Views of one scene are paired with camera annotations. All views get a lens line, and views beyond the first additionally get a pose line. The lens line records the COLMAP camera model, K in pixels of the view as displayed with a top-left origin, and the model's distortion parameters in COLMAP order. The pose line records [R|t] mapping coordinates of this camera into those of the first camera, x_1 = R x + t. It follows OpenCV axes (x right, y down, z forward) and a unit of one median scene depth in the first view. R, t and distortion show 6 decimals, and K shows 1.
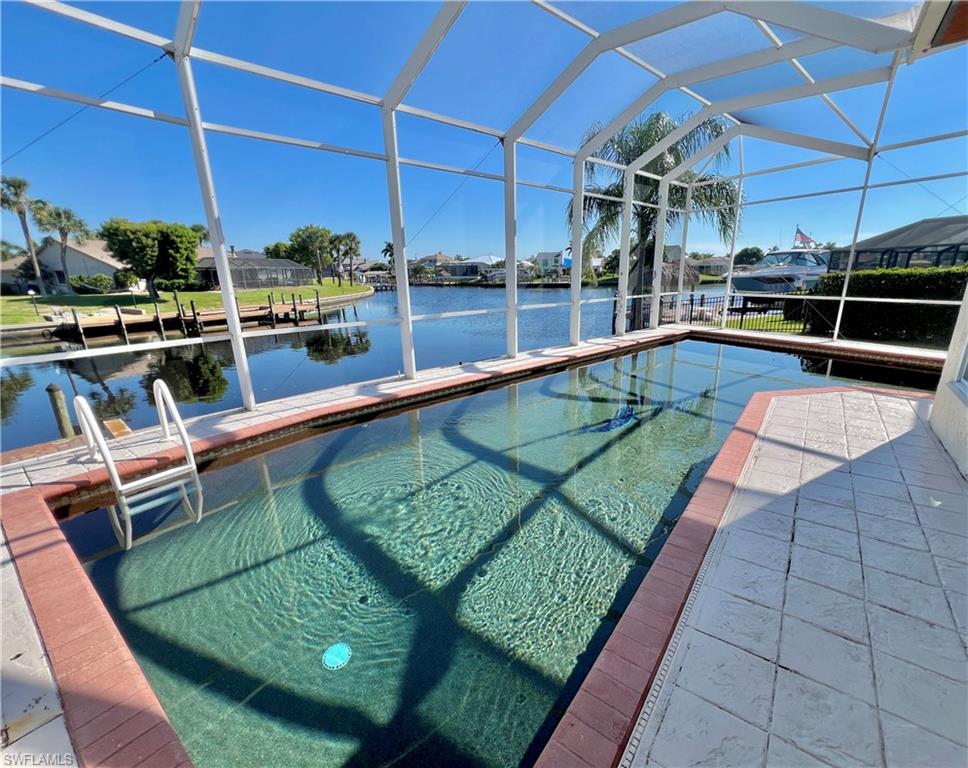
lens RADIAL K [[413.5, 0, 511.3], [0, 413.5, 386.6], [0, 0, 1]] dist [0.000323, 0.000389]
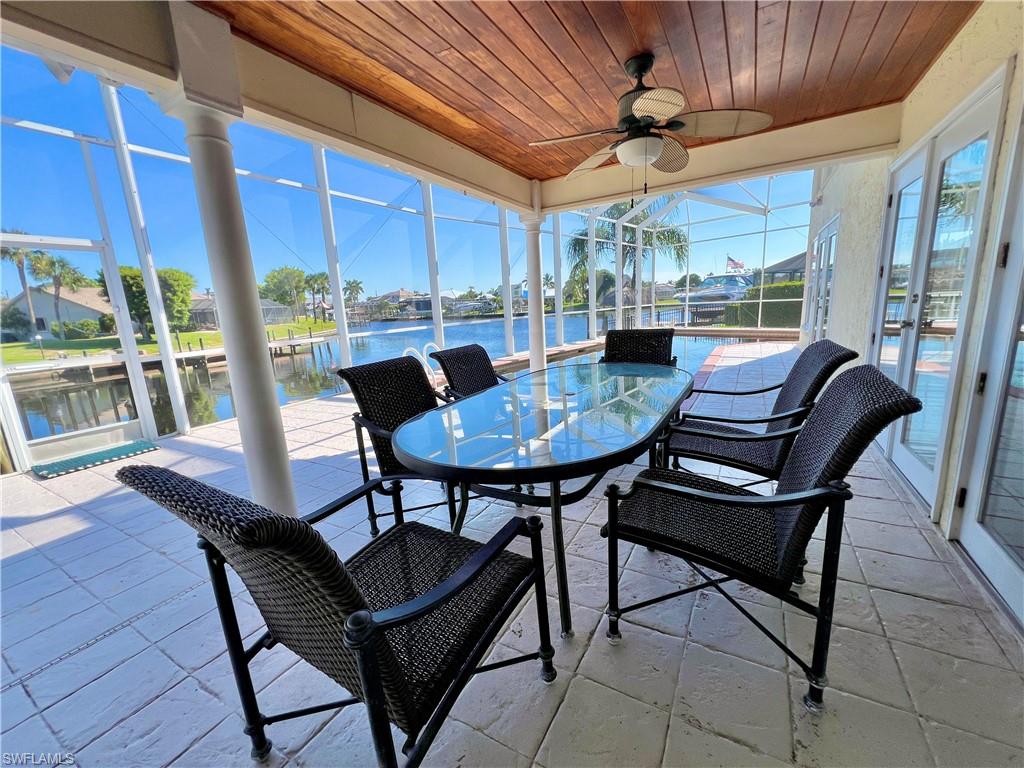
lens RADIAL K [[412.1, 0, 512.0], [0, 412.1, 384.0], [0, 0, 1]] dist [0.001006, -0.000167]
pose [[0.993537, -0.057993, 0.097578, -0.069962], [0.065641, 0.994861, -0.077084, 0.037064], [-0.092606, 0.082991, 0.992238, -0.100026]]
